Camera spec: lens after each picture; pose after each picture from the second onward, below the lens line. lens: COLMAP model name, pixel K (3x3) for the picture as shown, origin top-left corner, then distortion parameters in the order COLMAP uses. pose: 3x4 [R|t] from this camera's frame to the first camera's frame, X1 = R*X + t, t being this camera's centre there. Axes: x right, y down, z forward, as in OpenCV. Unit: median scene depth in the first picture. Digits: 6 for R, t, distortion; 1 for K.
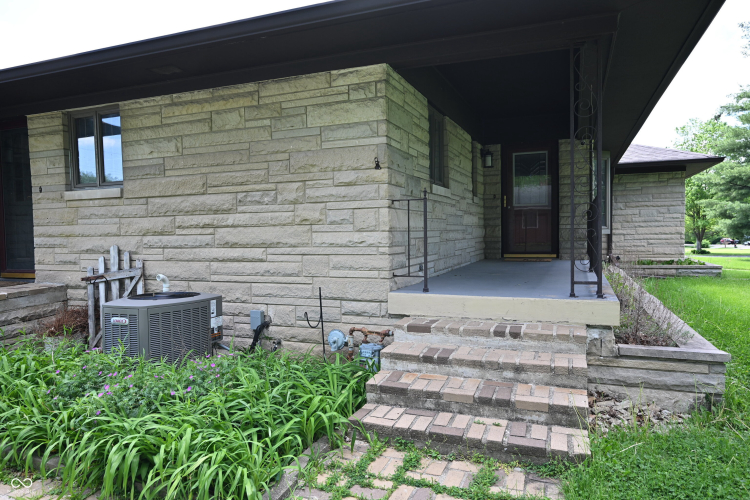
lens RADIAL K [[488.1, 0, 375.5], [0, 488.1, 250.9], [0, 0, 1]] dist [-0.000387, -0.000050]
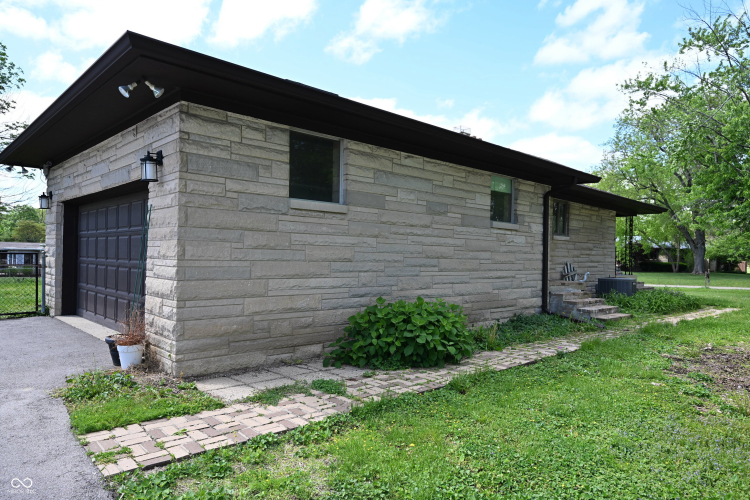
lens RADIAL K [[488.1, 0, 374.9], [0, 488.1, 252.2], [0, 0, 1]] dist [-0.000387, -0.000050]
pose [[0.412405, 0.028968, 0.910540, -3.351595], [0.016785, 0.999083, -0.039387, 0.023698], [-0.910846, 0.031527, 0.411540, 0.962541]]
